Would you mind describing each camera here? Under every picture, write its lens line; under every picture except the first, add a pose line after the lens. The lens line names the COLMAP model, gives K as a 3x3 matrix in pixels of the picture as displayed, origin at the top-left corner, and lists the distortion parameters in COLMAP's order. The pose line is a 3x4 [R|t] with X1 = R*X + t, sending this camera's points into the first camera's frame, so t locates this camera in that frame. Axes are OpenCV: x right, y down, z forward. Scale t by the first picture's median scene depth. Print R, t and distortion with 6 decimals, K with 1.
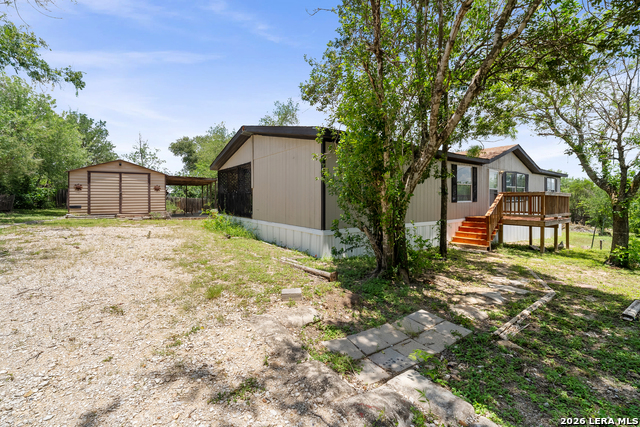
lens RADIAL K [[267.5, 0, 319.6], [0, 267.5, 209.0], [0, 0, 1]] dist [0.012879, -0.007616]
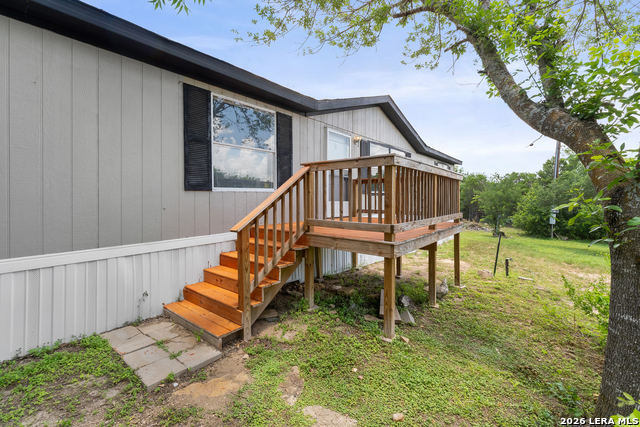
lens RADIAL K [[267.5, 0, 319.6], [0, 267.5, 209.0], [0, 0, 1]] dist [0.012879, -0.007616]
pose [[0.969200, -0.009149, 0.246105, 0.518436], [0.005824, 0.999882, 0.014234, -0.002928], [-0.246206, -0.012362, 0.969139, 0.543214]]
